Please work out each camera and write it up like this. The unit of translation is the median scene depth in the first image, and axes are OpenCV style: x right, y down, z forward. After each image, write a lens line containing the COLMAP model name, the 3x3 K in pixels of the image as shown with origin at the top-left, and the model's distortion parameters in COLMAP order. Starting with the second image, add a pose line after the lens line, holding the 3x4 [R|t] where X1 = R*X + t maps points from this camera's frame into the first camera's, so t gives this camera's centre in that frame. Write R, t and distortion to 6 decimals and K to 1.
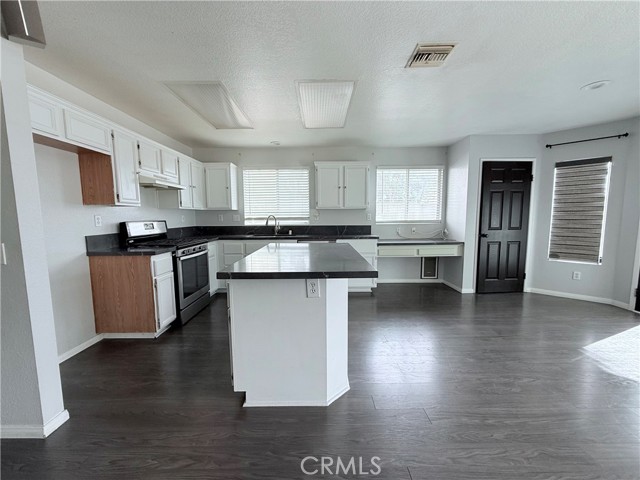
lens RADIAL K [[255.2, 0, 320.0], [0, 255.2, 240.0], [0, 0, 1]] dist [0.004374, 0.000304]
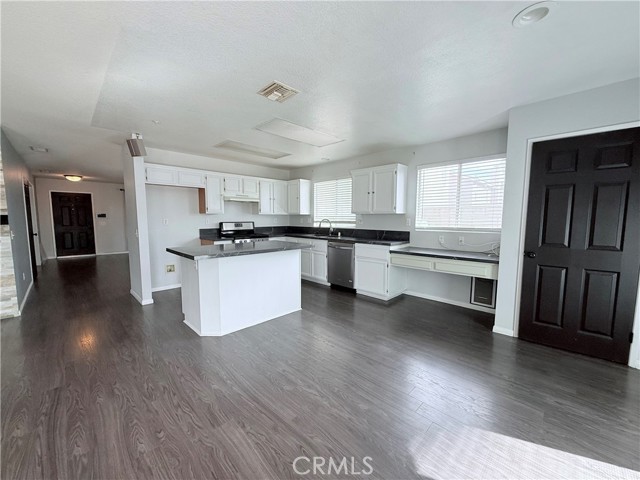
lens RADIAL K [[255.2, 0, 320.0], [0, 255.2, 240.0], [0, 0, 1]] dist [0.004374, 0.000304]
pose [[0.709817, 0.071007, -0.700798, 0.687900], [-0.074761, 0.996881, 0.025283, -0.029127], [0.700407, 0.034446, 0.712912, 0.139278]]
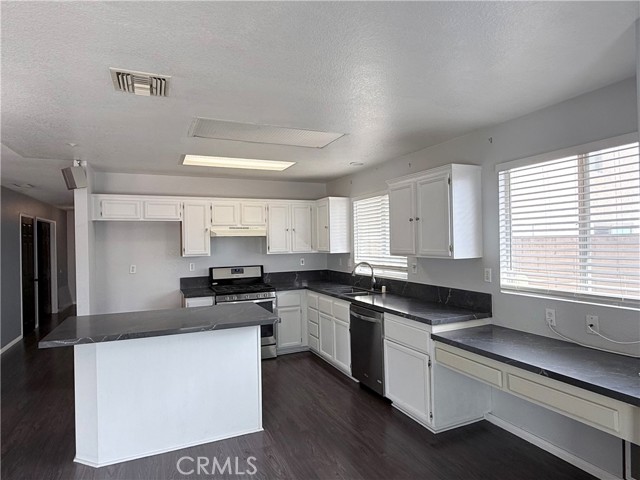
lens RADIAL K [[378.8, 0, 320.0], [0, 378.8, 240.0], [0, 0, 1]] dist [0.006229, 0.000699]
pose [[0.405746, -0.004297, -0.913976, 0.776659], [-0.071573, 0.996769, -0.036460, -0.119327], [0.911179, 0.080210, 0.404127, 0.495318]]
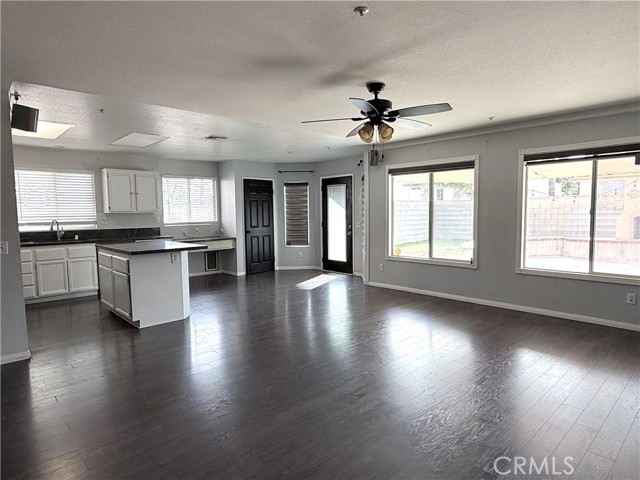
lens RADIAL K [[390.0, 0, 320.0], [0, 390.0, 240.0], [0, 0, 1]] dist [-0.000450, -0.000341]
pose [[0.729644, -0.052486, 0.681810, -0.495635], [0.074040, 0.997252, -0.002465, 0.057396], [-0.679807, 0.052280, 0.731525, -0.773208]]
